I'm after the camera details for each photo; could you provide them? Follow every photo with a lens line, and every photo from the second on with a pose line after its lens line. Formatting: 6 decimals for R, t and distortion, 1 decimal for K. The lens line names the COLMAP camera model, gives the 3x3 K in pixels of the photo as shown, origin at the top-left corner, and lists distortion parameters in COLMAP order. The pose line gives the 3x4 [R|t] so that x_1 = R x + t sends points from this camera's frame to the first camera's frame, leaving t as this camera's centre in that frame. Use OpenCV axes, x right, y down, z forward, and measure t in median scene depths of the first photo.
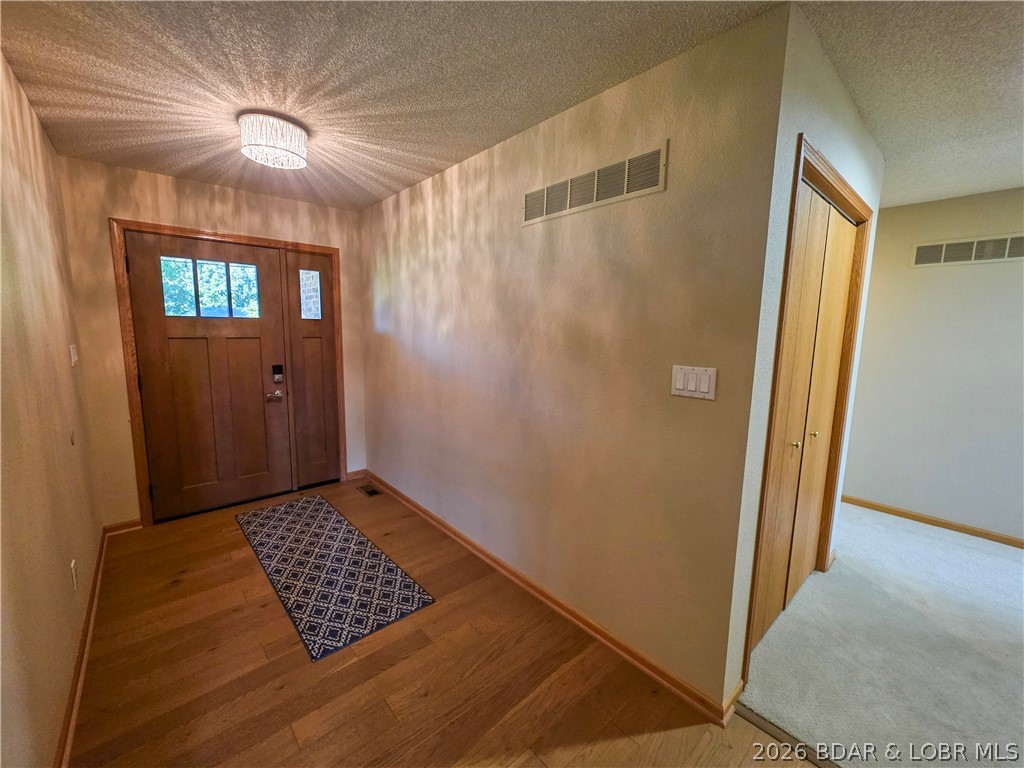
lens RADIAL K [[411.4, 0, 513.2], [0, 411.4, 379.9], [0, 0, 1]] dist [-0.000834, 0.000253]
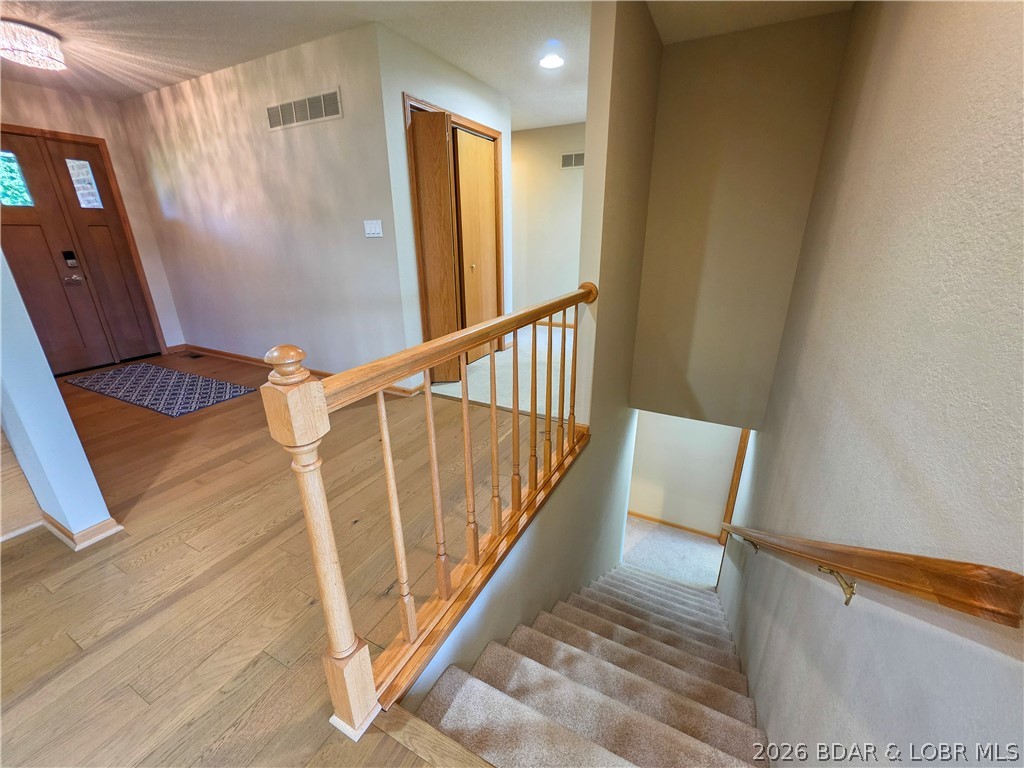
lens RADIAL K [[411.4, 0, 513.2], [0, 411.4, 379.9], [0, 0, 1]] dist [-0.000834, 0.000253]
pose [[0.933357, -0.144636, 0.328520, 0.181921], [0.071813, 0.971964, 0.223895, 0.180563], [-0.351692, -0.185382, 0.917576, -0.665553]]
